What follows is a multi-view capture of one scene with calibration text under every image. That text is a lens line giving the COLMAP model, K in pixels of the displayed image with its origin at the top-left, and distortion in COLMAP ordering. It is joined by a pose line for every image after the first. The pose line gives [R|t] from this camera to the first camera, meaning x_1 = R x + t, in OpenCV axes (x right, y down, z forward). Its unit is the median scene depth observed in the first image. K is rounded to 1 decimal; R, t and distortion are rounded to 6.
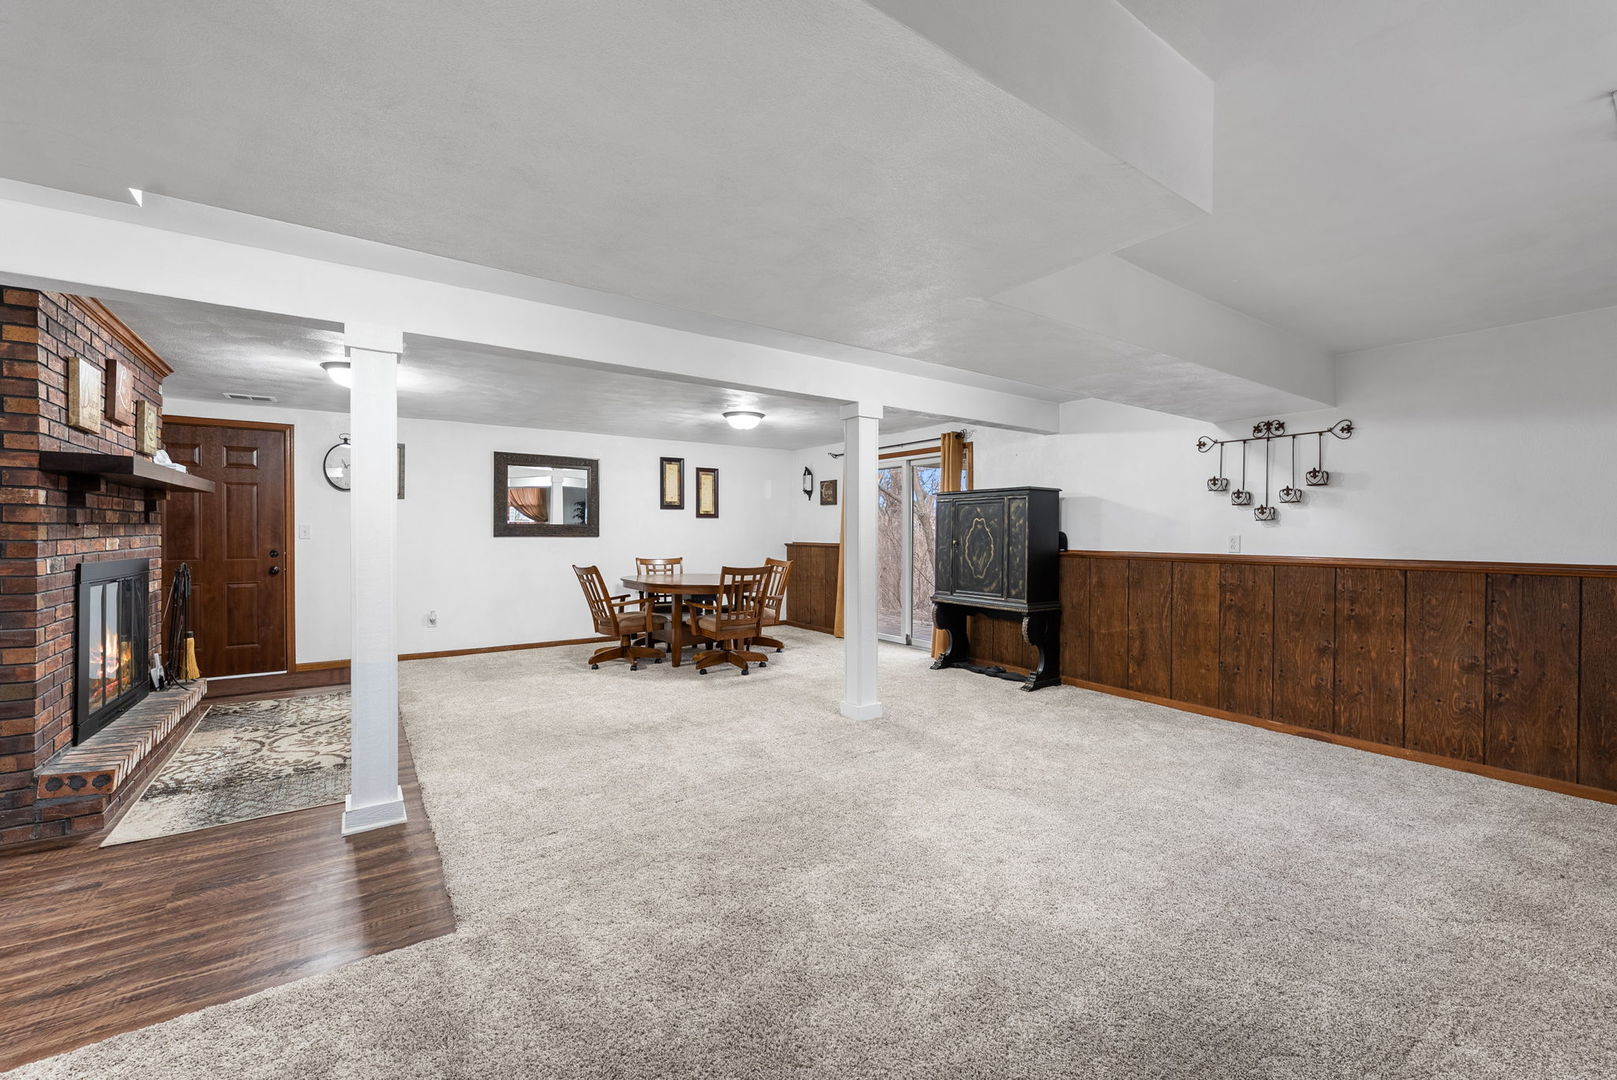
lens RADIAL K [[654.2, 0, 809.6], [0, 654.2, 538.8], [0, 0, 1]] dist [-0.001140, -0.000444]
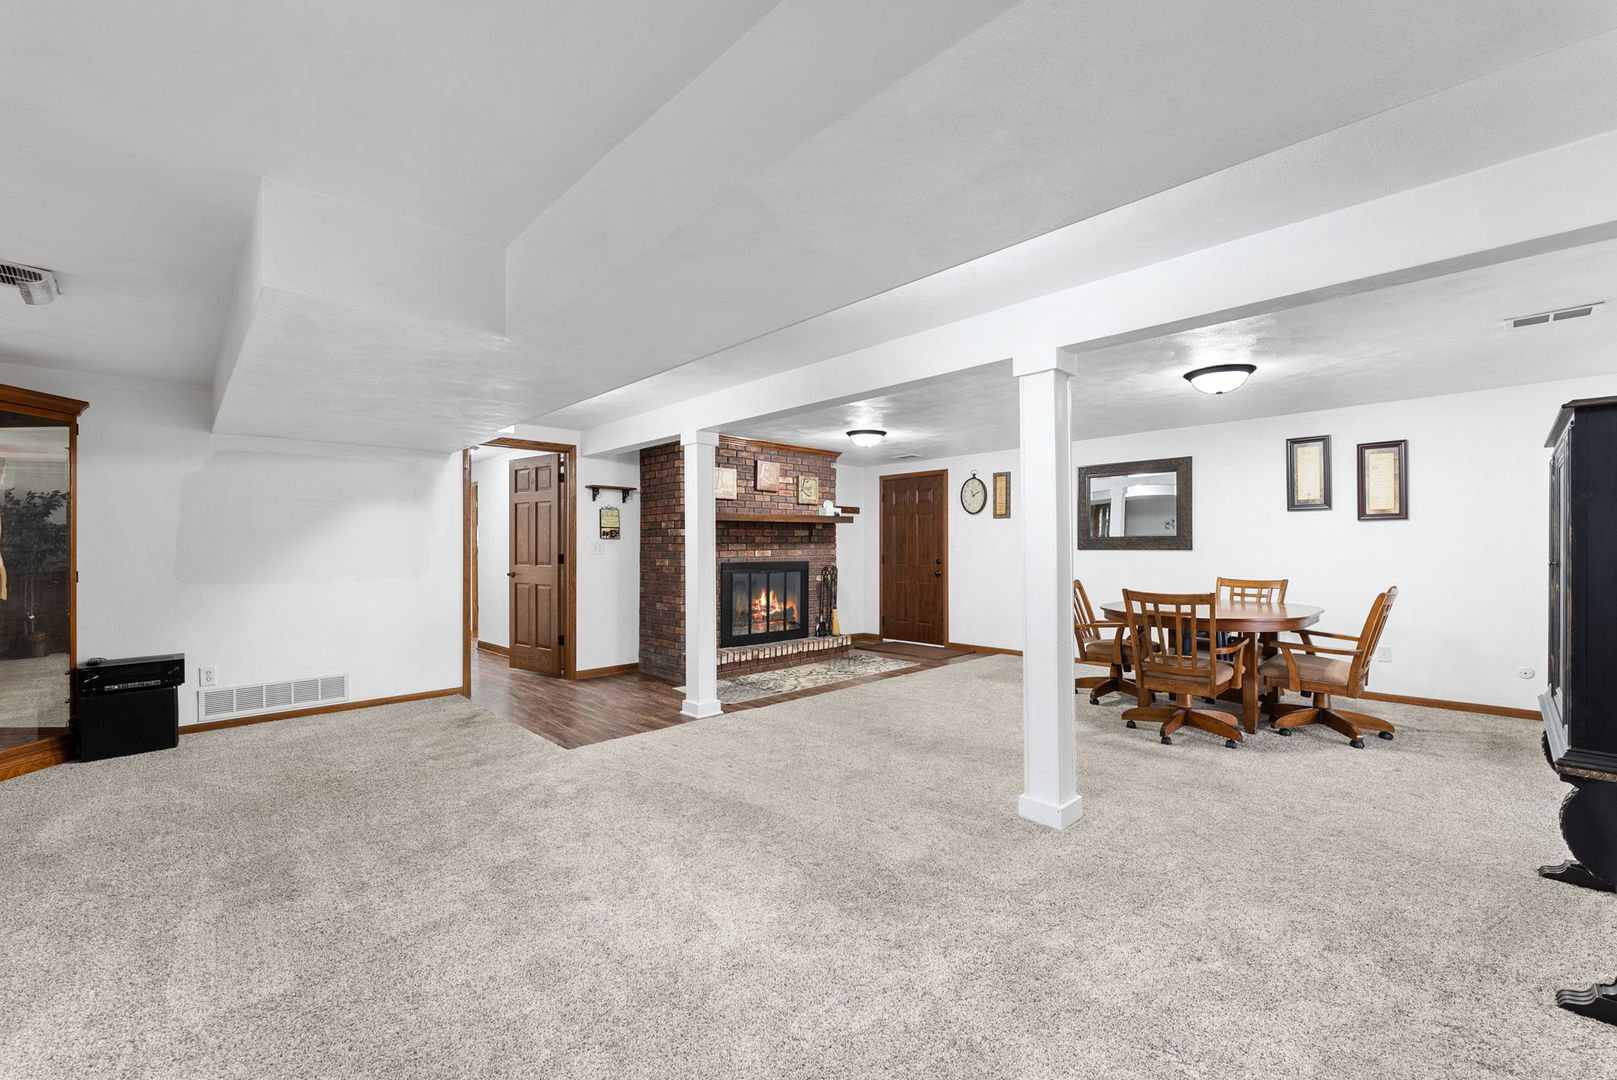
lens RADIAL K [[654.2, 0, 800.1], [0, 654.2, 540.1], [0, 0, 1]] dist [-0.001140, -0.000444]
pose [[0.150204, -0.015288, -0.988537, 0.560145], [-0.003664, 0.999865, -0.016020, -0.000618], [0.988648, 0.006029, 0.150128, 0.513442]]
